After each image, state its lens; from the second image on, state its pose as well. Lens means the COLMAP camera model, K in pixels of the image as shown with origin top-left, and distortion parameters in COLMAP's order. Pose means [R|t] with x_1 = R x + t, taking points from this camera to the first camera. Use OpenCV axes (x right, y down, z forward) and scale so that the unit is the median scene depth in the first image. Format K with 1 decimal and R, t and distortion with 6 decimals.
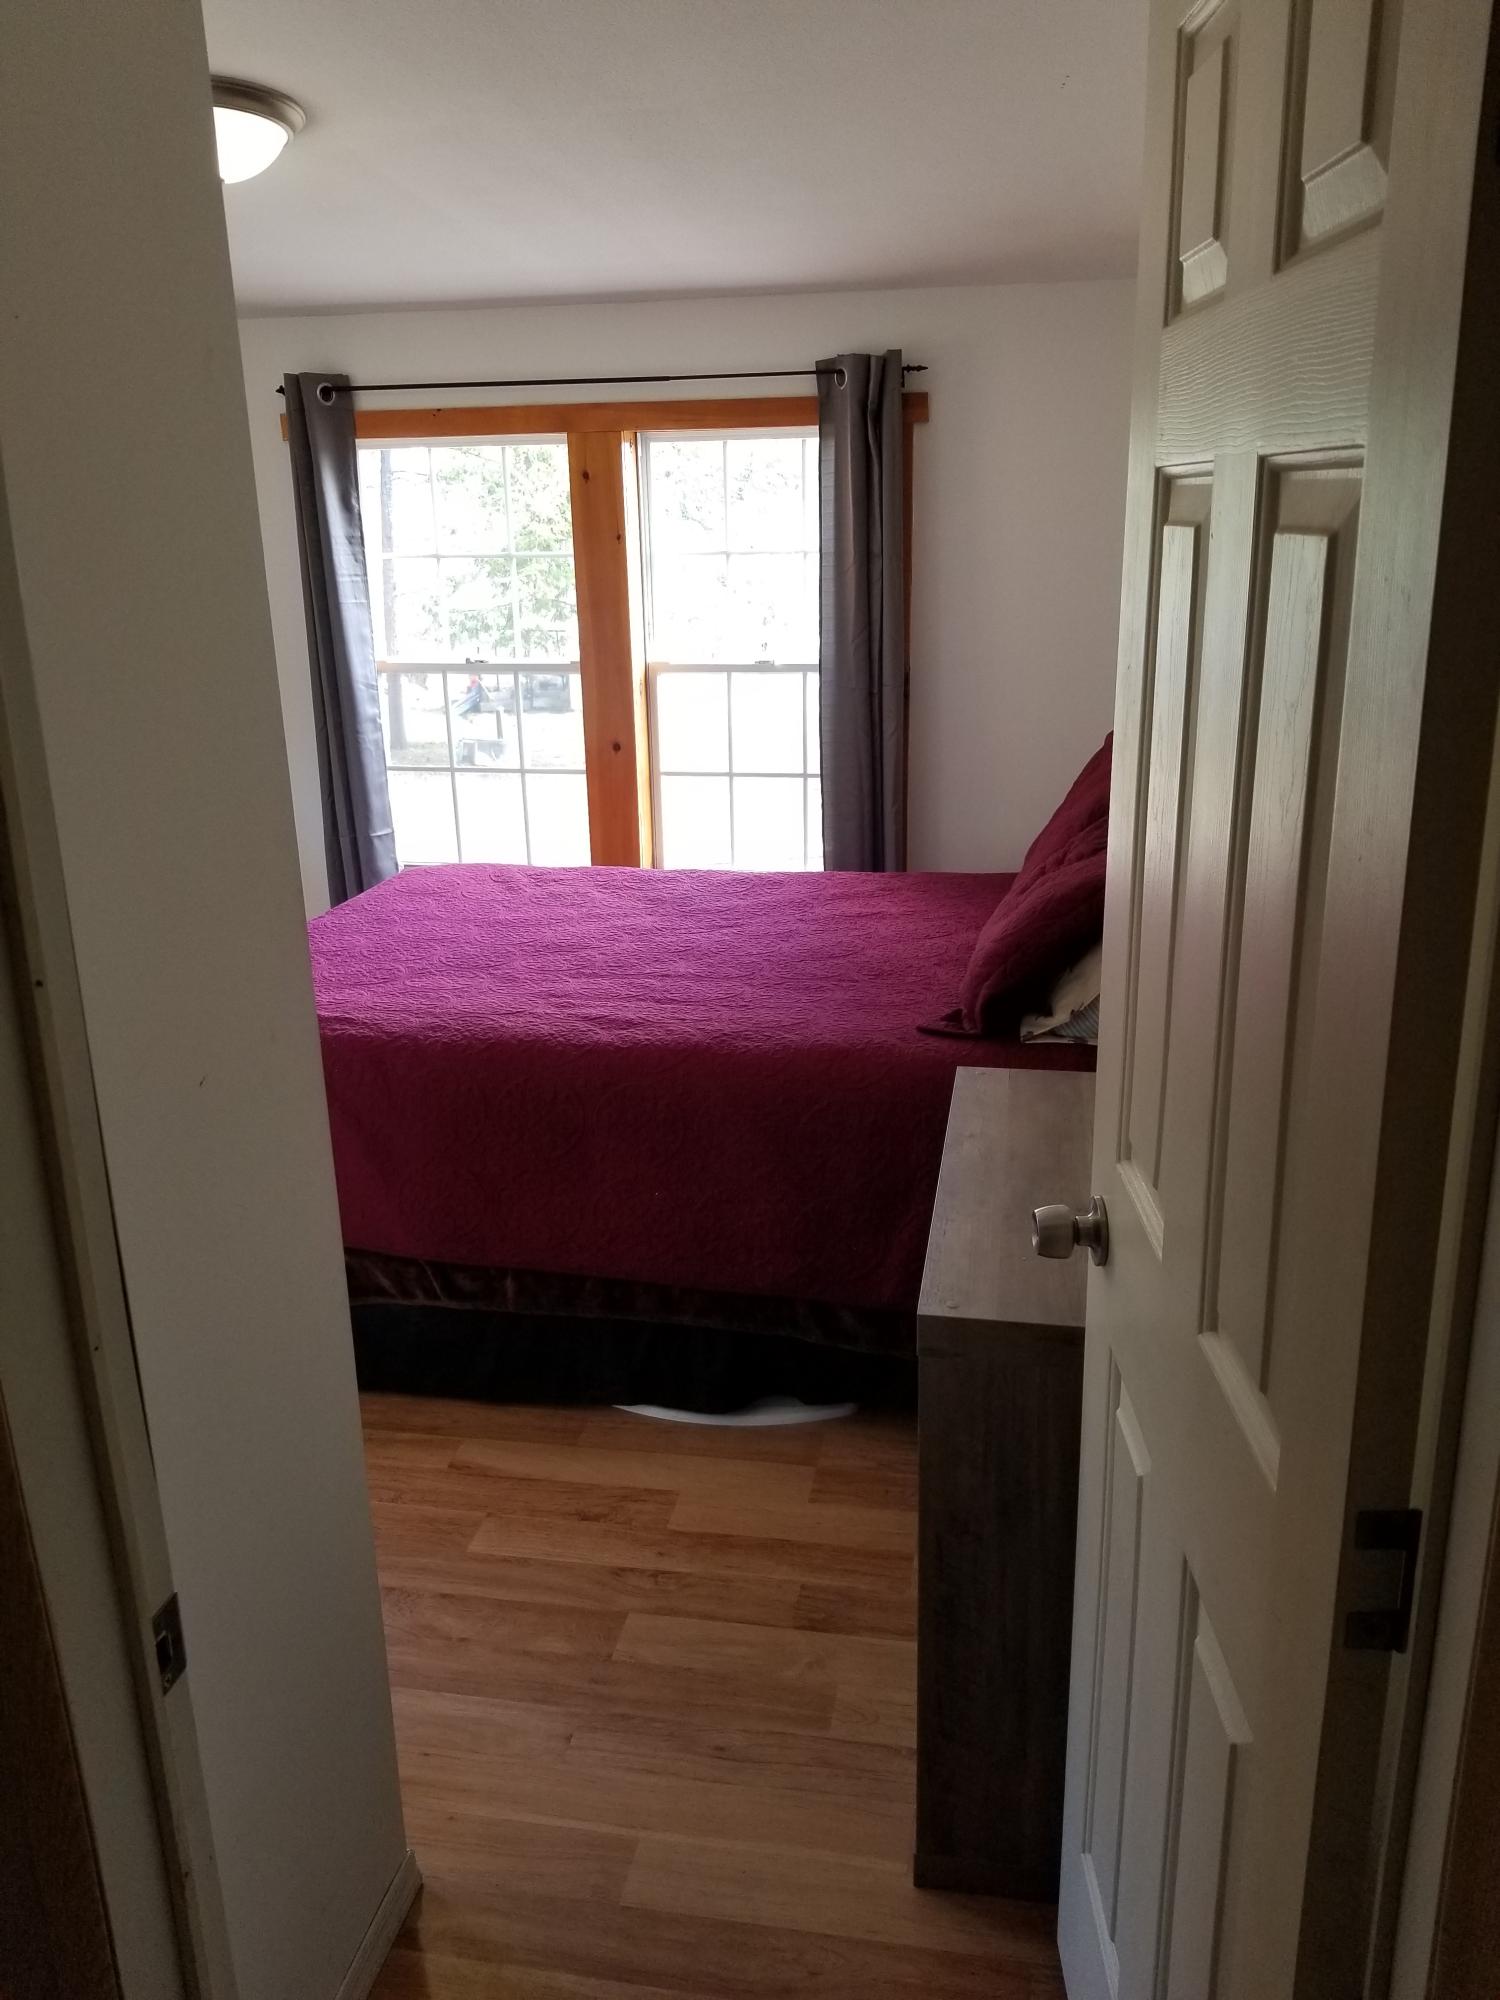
lens RADIAL K [[1567.6, 0, 752.7], [0, 1567.6, 1007.0], [0, 0, 1]] dist [0.033358, -0.033806]
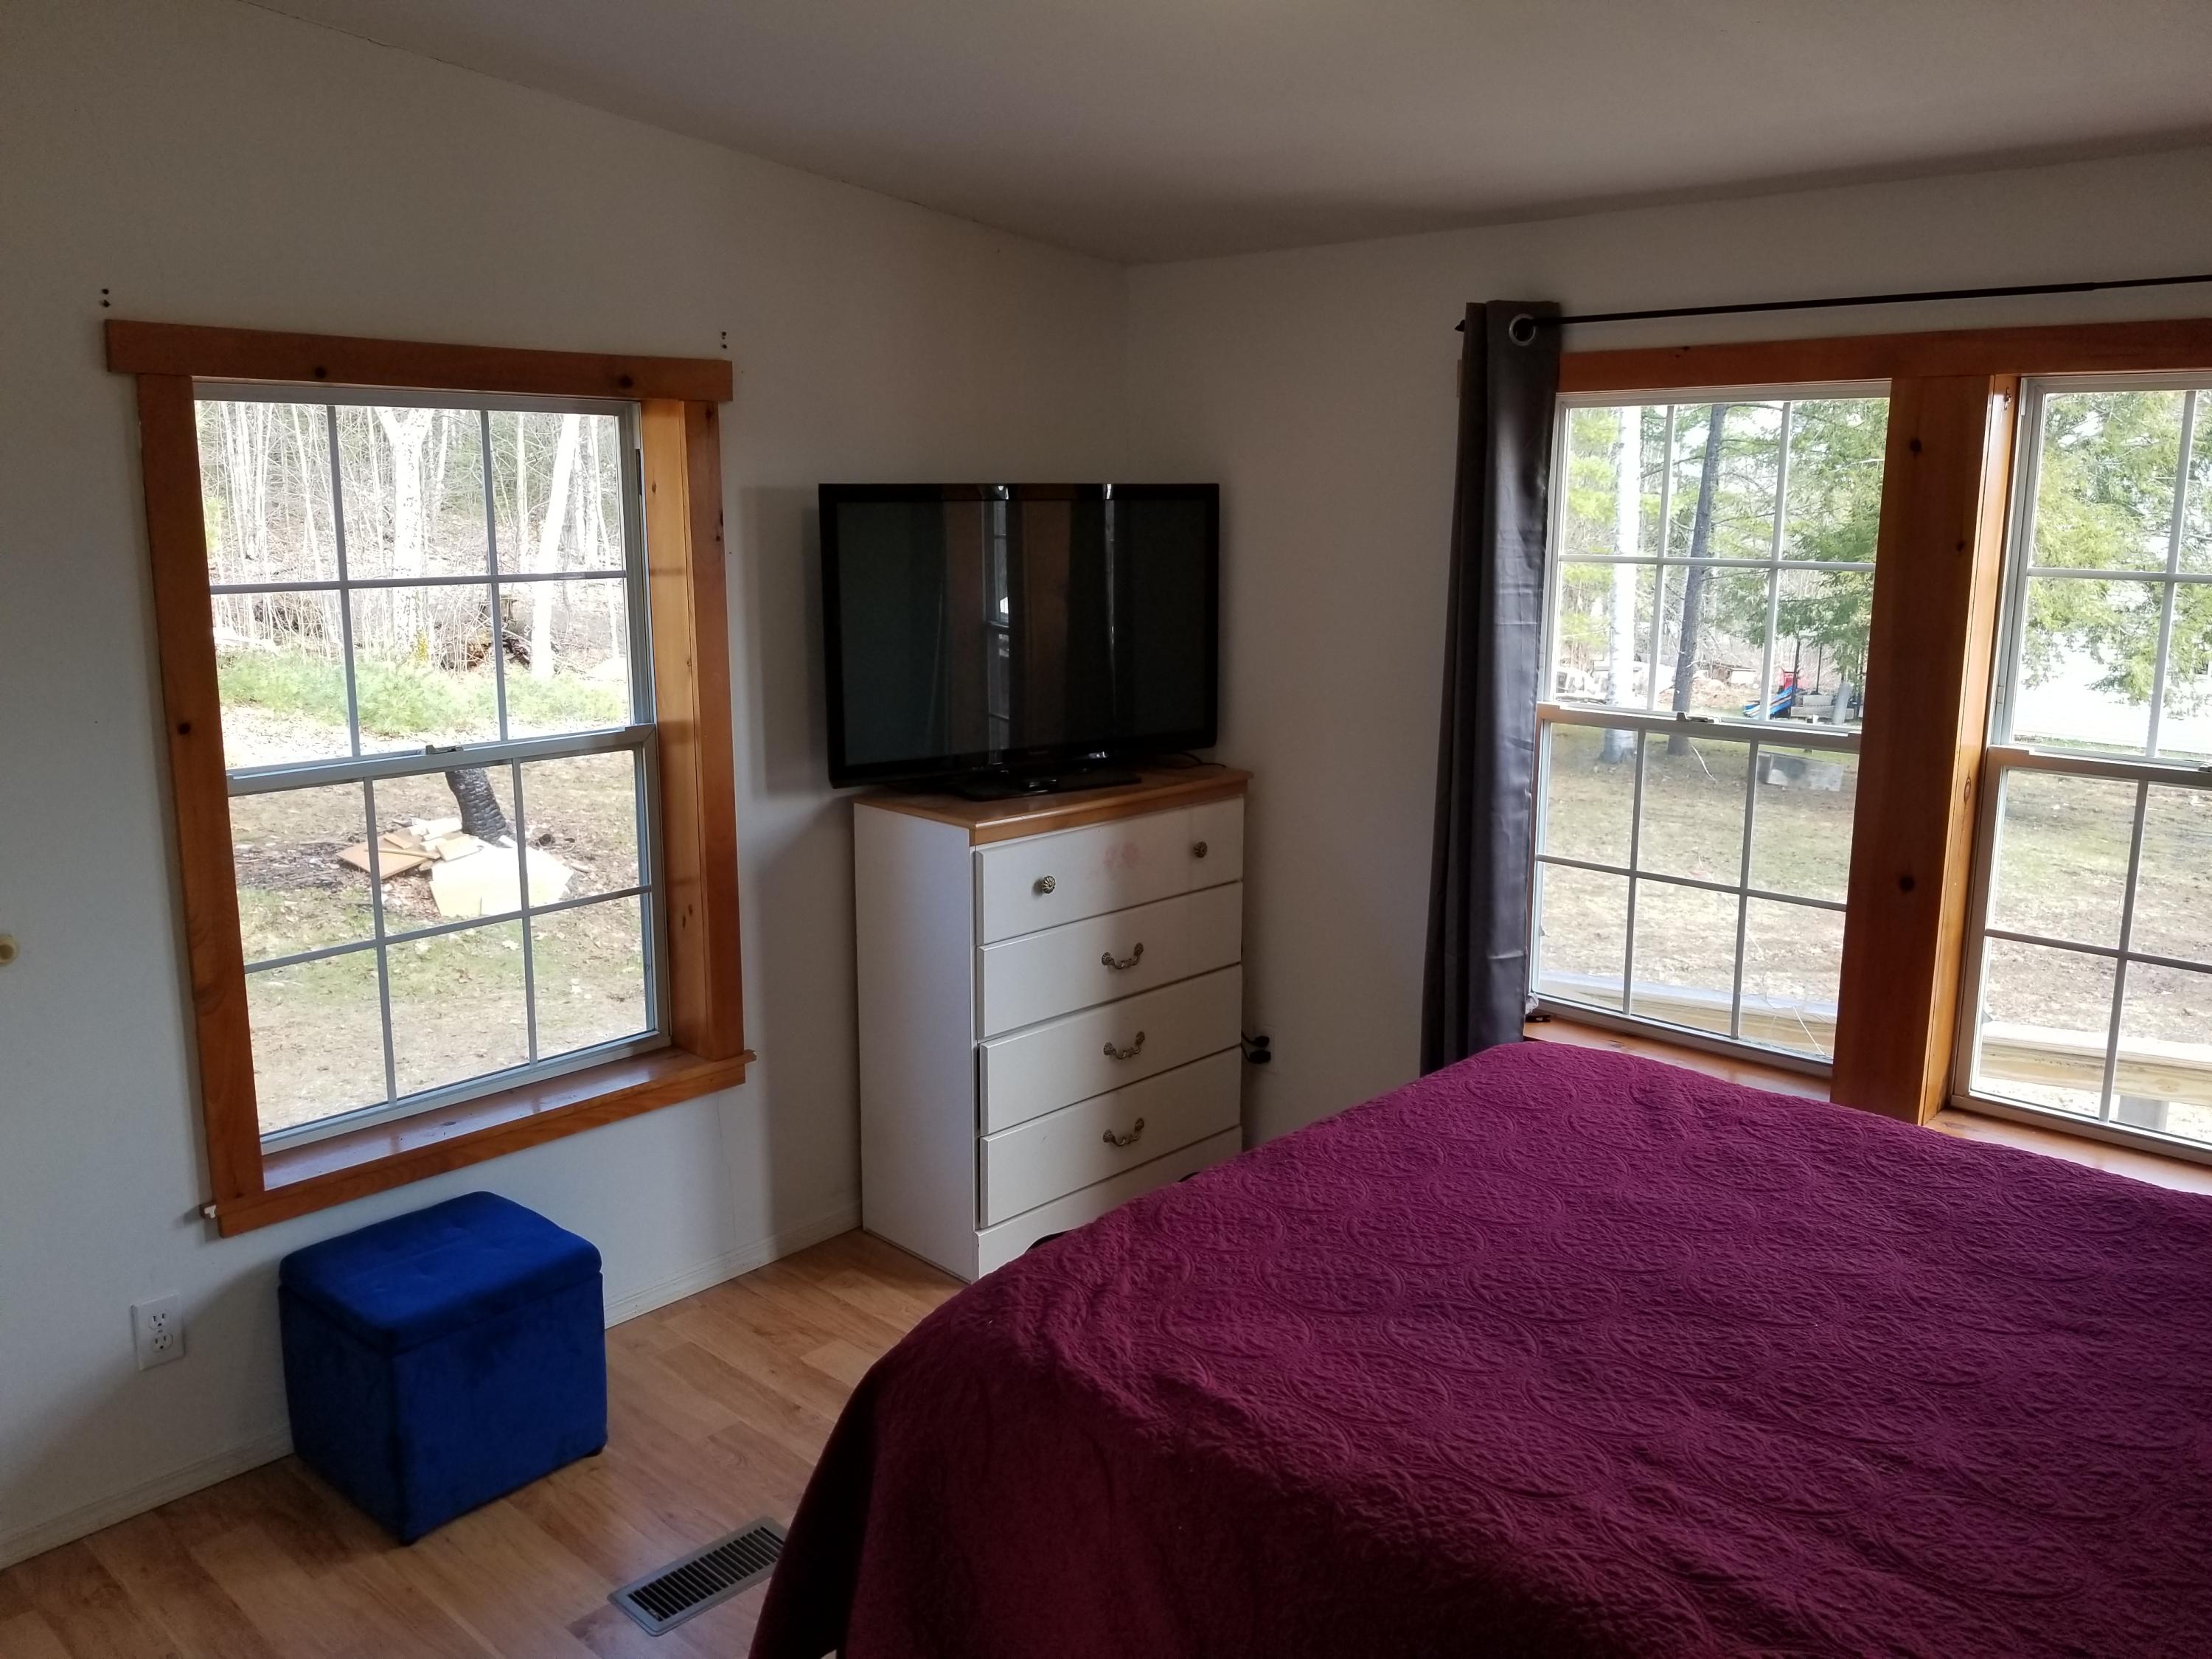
lens RADIAL K [[1733.8, 0, 1097.0], [0, 1733.8, 822.8], [0, 0, 1]] dist [0.033358, -0.033806]
pose [[0.848373, 0.123680, -0.514749, -0.009521], [-0.179635, 0.981893, -0.060140, -0.097781], [0.497991, 0.143488, 0.855229, 0.286833]]
